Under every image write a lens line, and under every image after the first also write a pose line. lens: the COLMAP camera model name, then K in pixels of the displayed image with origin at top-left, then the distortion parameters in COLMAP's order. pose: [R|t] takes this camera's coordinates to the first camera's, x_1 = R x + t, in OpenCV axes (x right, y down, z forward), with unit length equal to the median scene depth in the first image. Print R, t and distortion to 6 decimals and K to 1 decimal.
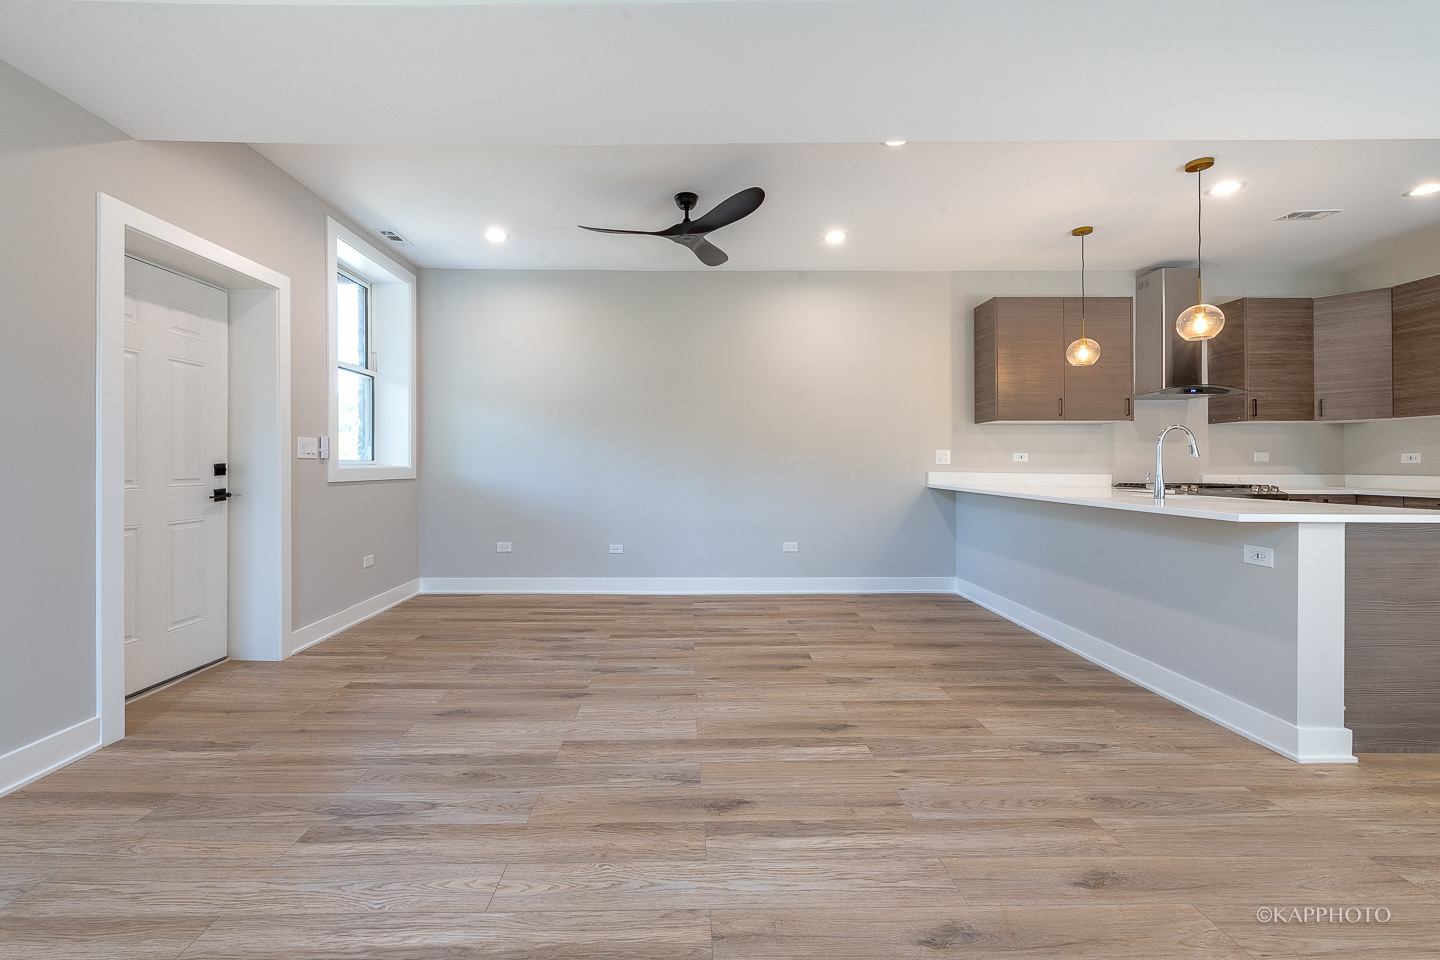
lens RADIAL K [[603.7, 0, 766.3], [0, 603.7, 463.5], [0, 0, 1]] dist [-0.001321, -0.000566]
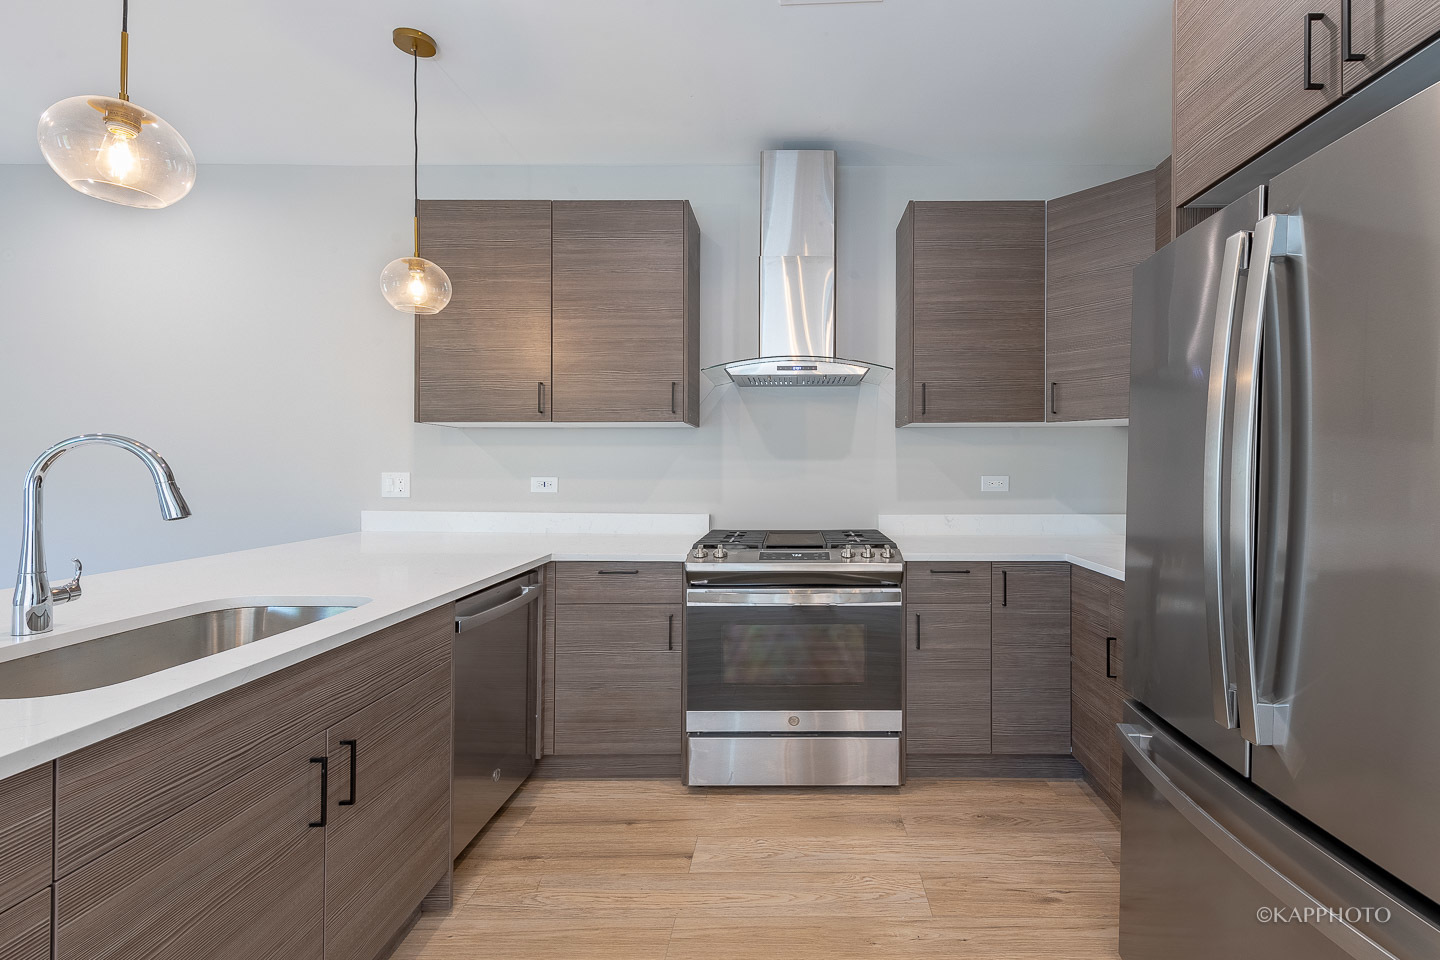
lens RADIAL K [[632.6, 0, 846.1], [0, 632.6, 467.5], [0, 0, 1]] dist [0.011263, -0.000039]
pose [[0.998795, 0.001974, -0.049038, 0.755783], [-0.001918, 0.999997, 0.001199, -0.028965], [0.049040, -0.001104, 0.998796, 0.406705]]
